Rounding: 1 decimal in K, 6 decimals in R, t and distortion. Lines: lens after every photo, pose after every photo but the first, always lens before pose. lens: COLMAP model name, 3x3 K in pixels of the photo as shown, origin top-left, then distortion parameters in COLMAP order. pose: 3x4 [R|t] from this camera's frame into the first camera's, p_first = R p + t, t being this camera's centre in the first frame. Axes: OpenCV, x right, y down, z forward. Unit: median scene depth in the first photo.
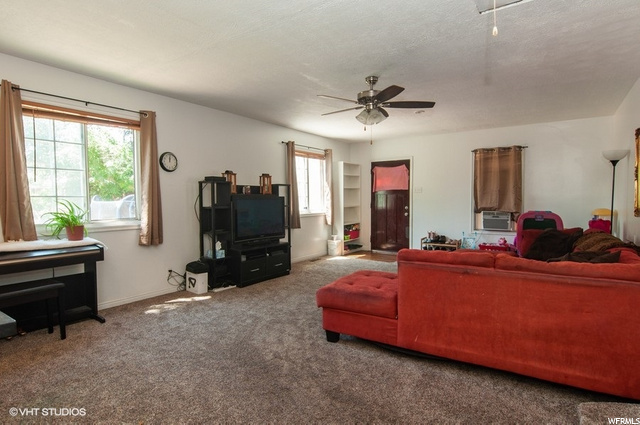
lens RADIAL K [[349.1, 0, 323.1], [0, 349.1, 212.7], [0, 0, 1]] dist [-0.000959, -0.000247]
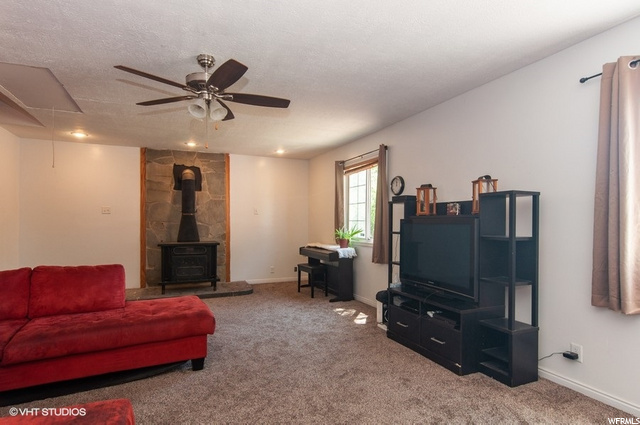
lens RADIAL K [[327.1, 0, 319.7], [0, 327.1, 224.3], [0, 0, 1]] dist [0.000515, 0.000201]
pose [[-0.511601, 0.010473, -0.859160, 0.526612], [-0.030509, 0.999074, 0.030346, -0.060116], [0.858682, 0.041737, -0.510807, 1.390087]]
